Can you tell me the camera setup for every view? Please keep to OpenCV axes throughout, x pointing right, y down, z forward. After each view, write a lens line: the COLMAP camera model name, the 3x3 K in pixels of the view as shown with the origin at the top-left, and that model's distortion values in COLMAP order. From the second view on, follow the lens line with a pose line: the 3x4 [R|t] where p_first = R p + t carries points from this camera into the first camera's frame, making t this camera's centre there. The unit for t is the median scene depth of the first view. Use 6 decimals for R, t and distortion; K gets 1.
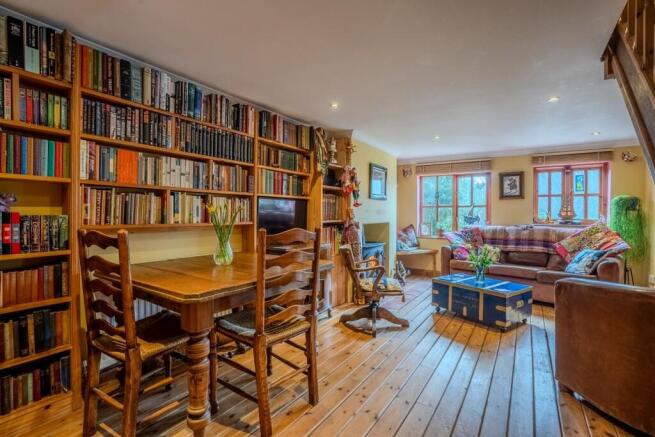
lens RADIAL K [[305.5, 0, 328.0], [0, 305.5, 216.1], [0, 0, 1]] dist [-0.027960, 0.006139]
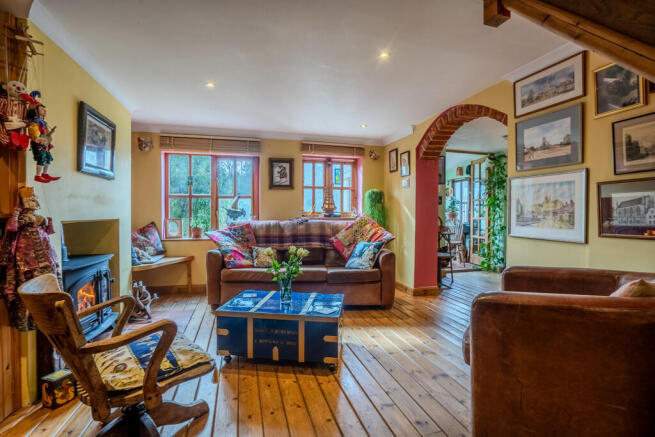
lens RADIAL K [[305.5, 0, 323.6], [0, 305.5, 216.2], [0, 0, 1]] dist [-0.027960, 0.006139]
pose [[0.664511, -0.014116, 0.747145, 0.035337], [0.008025, 0.999899, 0.011754, 0.014034], [-0.747235, -0.001815, 0.664557, 0.387790]]
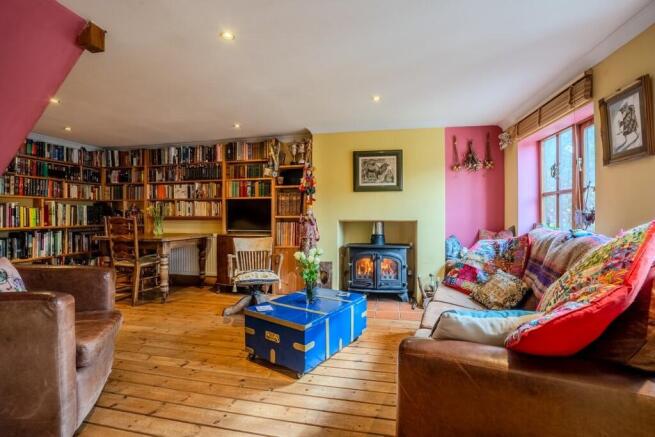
lens RADIAL K [[305.5, 0, 325.5], [0, 305.5, 216.5], [0, 0, 1]] dist [-0.027960, 0.006139]
pose [[0.362485, -0.000058, -0.931990, 0.967541], [-0.003936, 0.999991, -0.001593, 0.015679], [0.931981, 0.004246, 0.362482, 0.627930]]
